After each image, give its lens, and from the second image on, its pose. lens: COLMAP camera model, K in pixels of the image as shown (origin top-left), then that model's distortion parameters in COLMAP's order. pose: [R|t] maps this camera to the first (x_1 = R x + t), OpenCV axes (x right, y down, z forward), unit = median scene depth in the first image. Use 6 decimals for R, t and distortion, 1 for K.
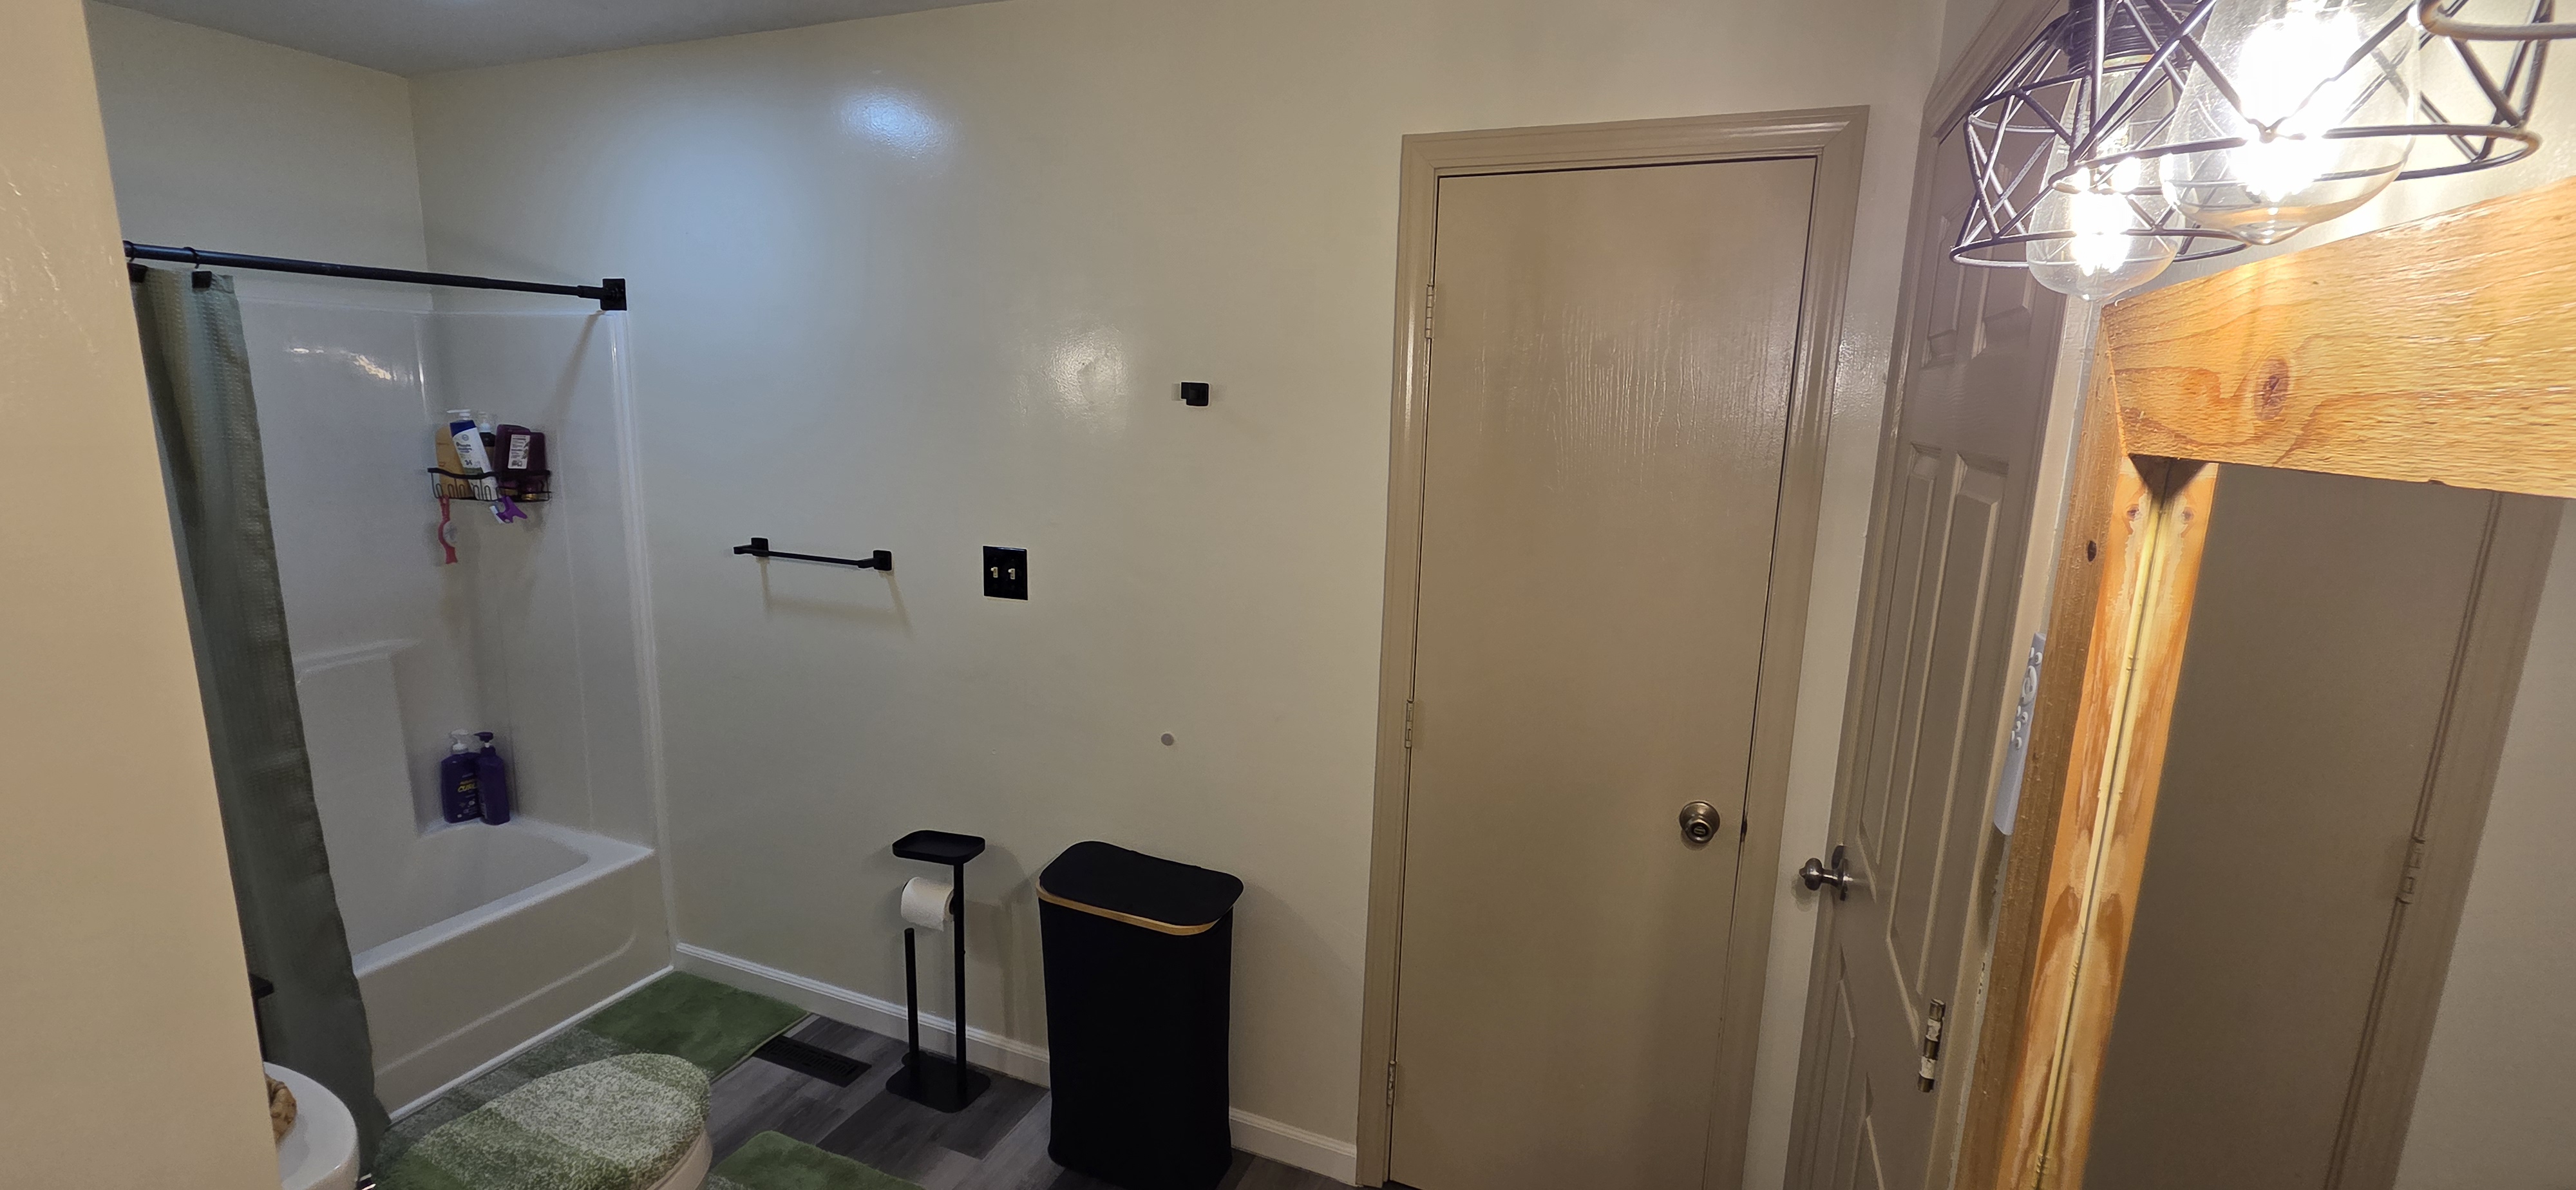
lens RADIAL K [[1071.6, 0, 1285.0], [0, 1071.6, 594.6], [0, 0, 1]] dist [0.001533, 0.000375]
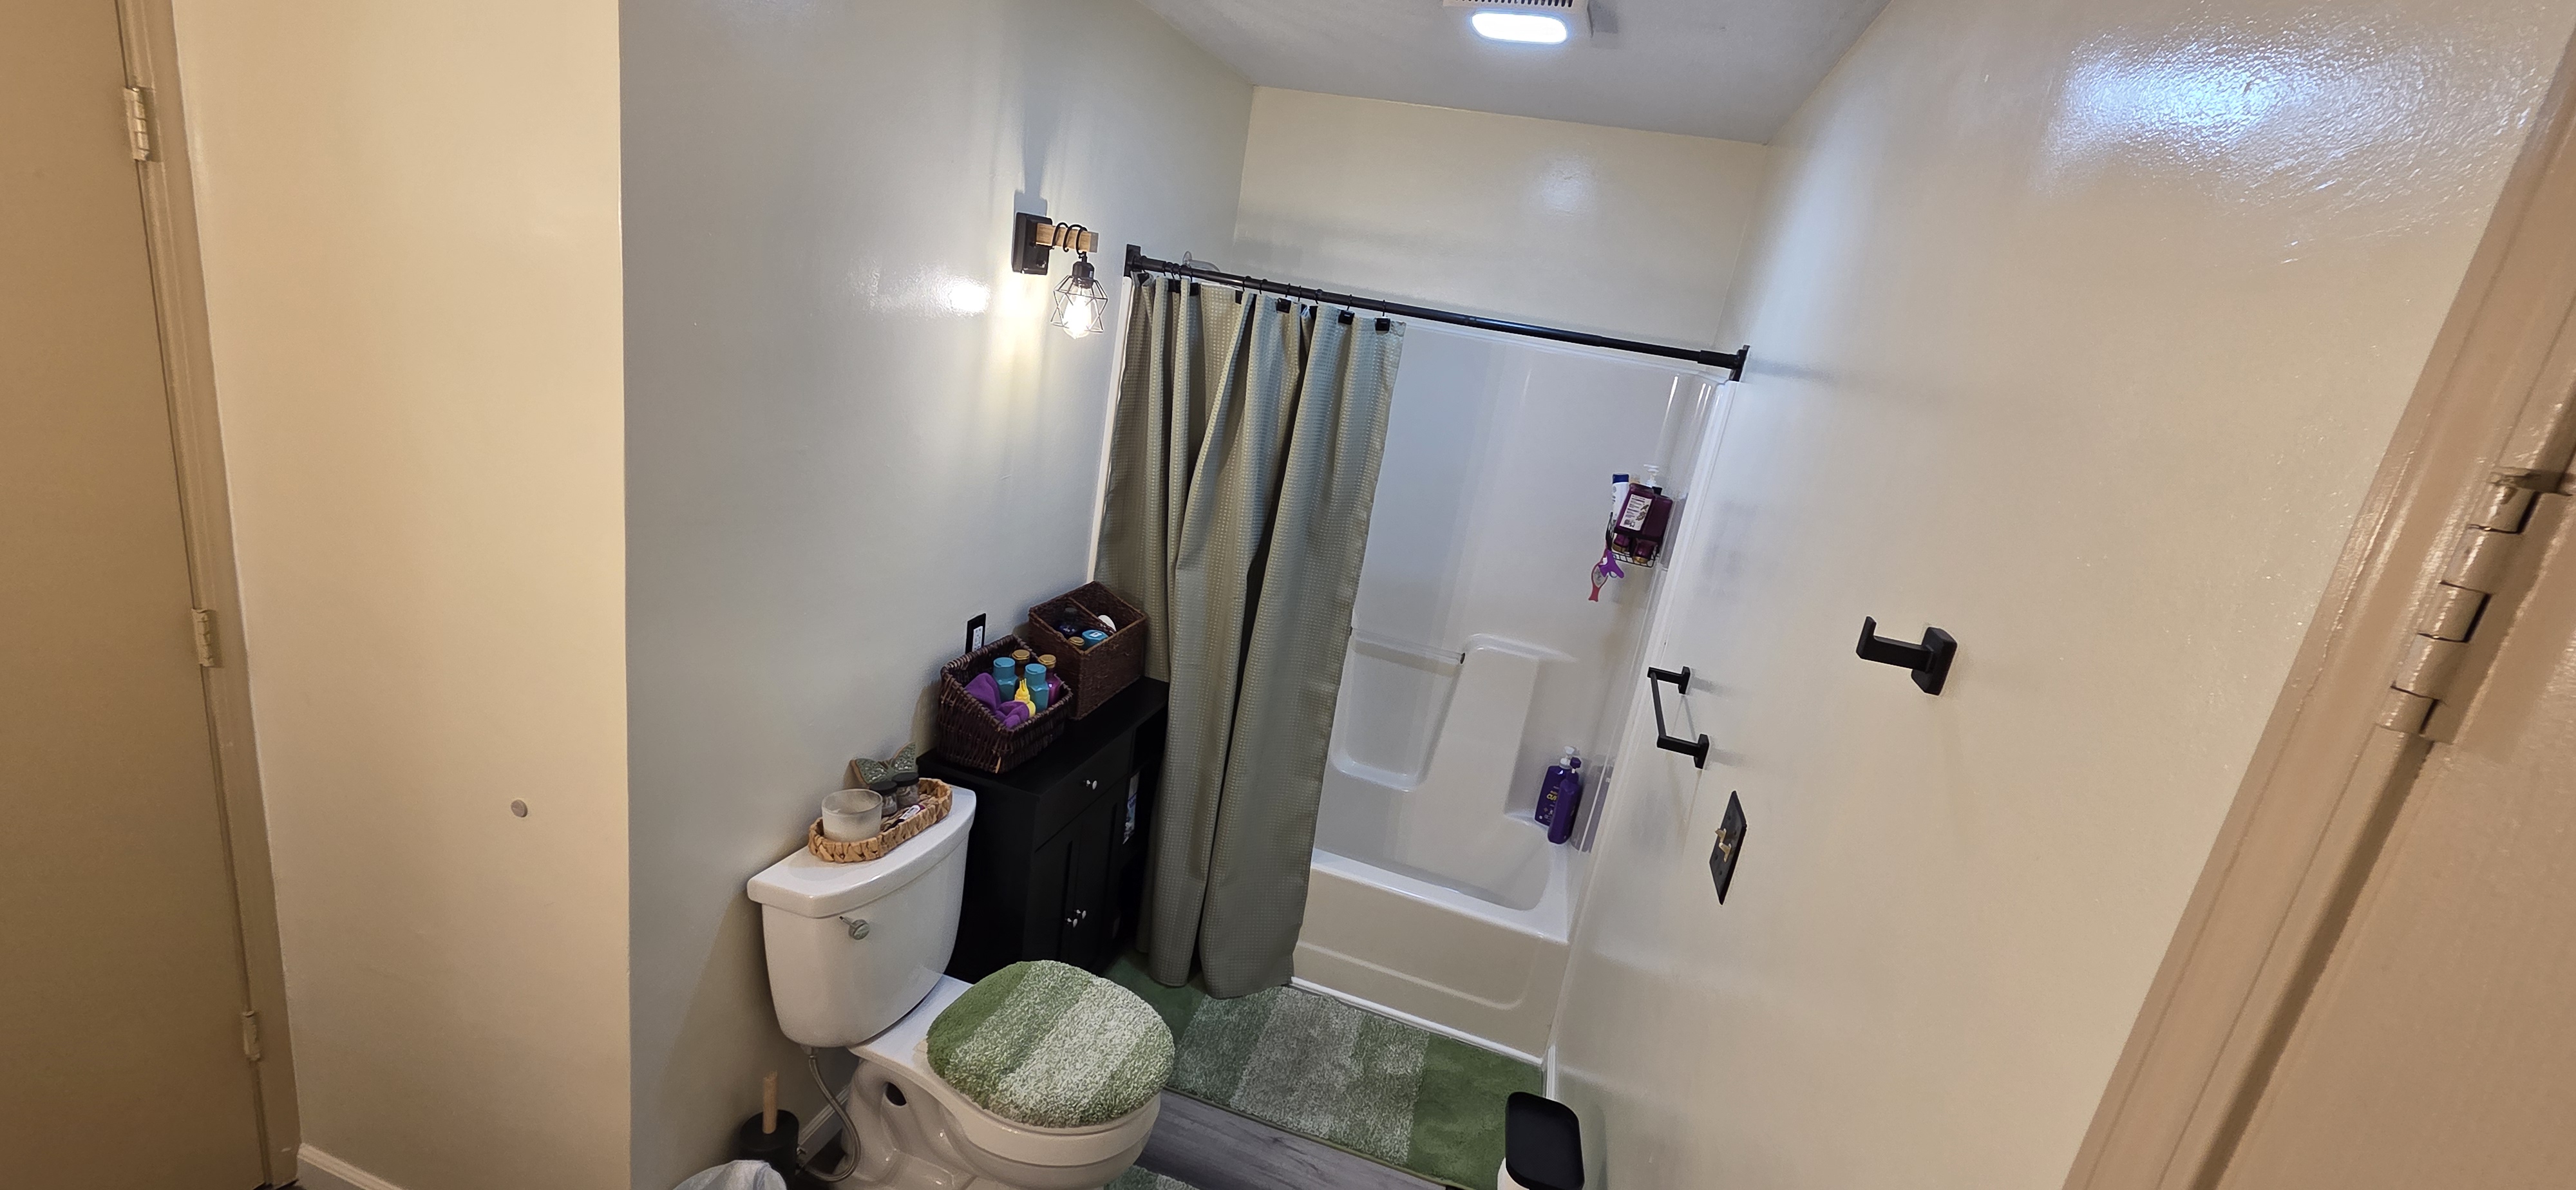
lens RADIAL K [[1071.6, 0, 1299.1], [0, 1071.6, 594.3], [0, 0, 1]] dist [0.001533, 0.000375]
pose [[0.085869, 0.260884, -0.961543, 0.259692], [-0.327453, 0.918882, 0.220067, -0.208886], [0.940957, 0.295964, 0.164331, 0.670557]]
